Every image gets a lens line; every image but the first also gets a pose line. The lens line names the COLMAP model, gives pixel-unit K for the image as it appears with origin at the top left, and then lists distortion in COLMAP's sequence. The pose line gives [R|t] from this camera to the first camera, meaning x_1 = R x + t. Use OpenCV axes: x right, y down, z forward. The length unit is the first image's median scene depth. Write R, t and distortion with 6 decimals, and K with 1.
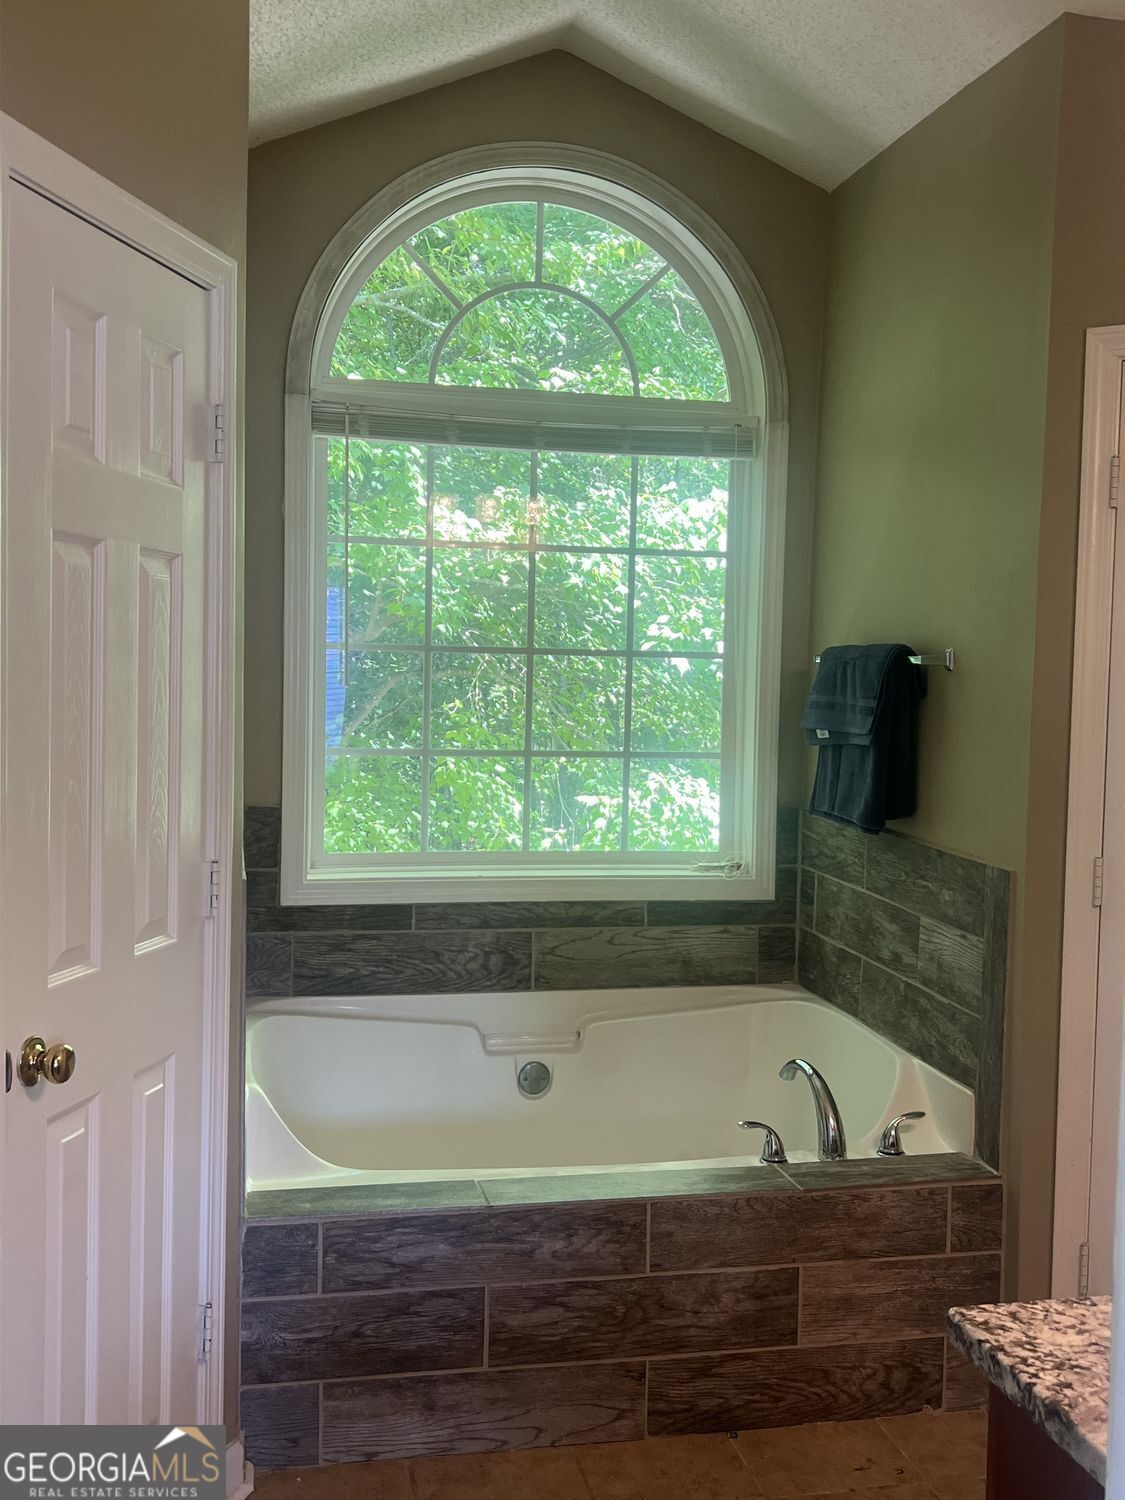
lens RADIAL K [[1575.8, 0, 562.5], [0, 1575.8, 750.0], [0, 0, 1]] dist [-0.007648, -0.011948]
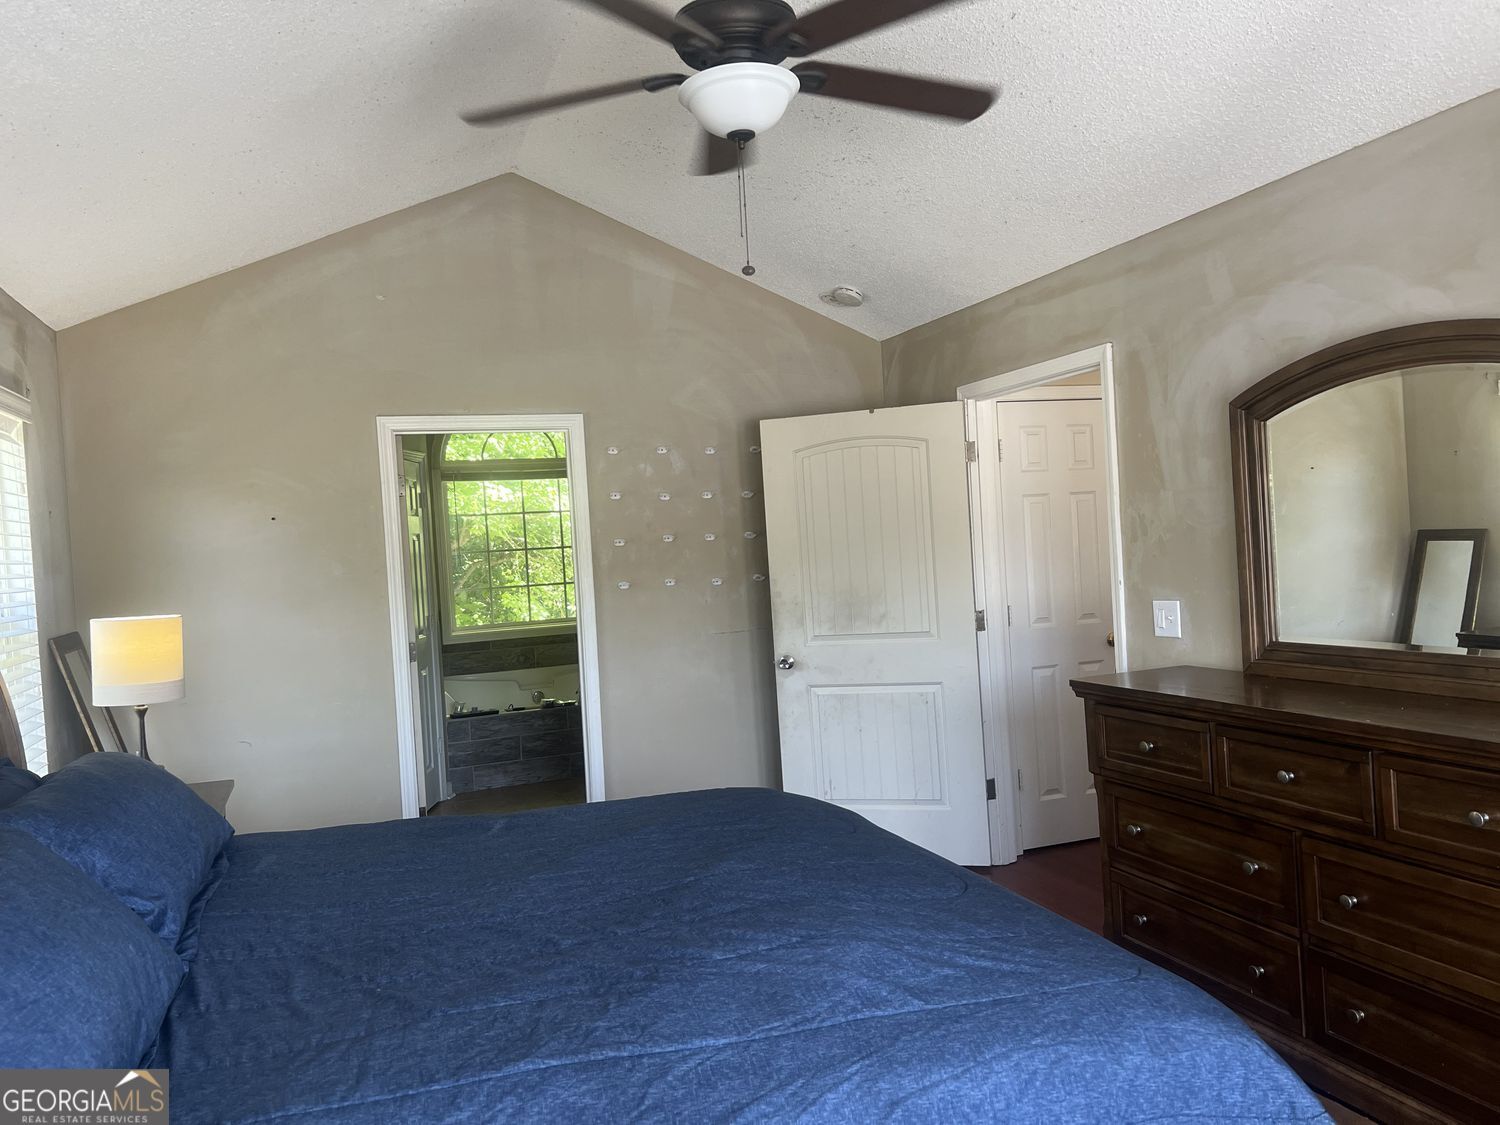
lens RADIAL K [[1131.0, 0, 750.0], [0, 1131.0, 562.5], [0, 0, 1]] dist [0.004348, -0.000550]
pose [[0.987397, -0.084696, 0.133694, 0.148338], [0.090098, 0.995322, -0.034876, 0.096811], [-0.130115, 0.046482, 0.990409, -1.514947]]
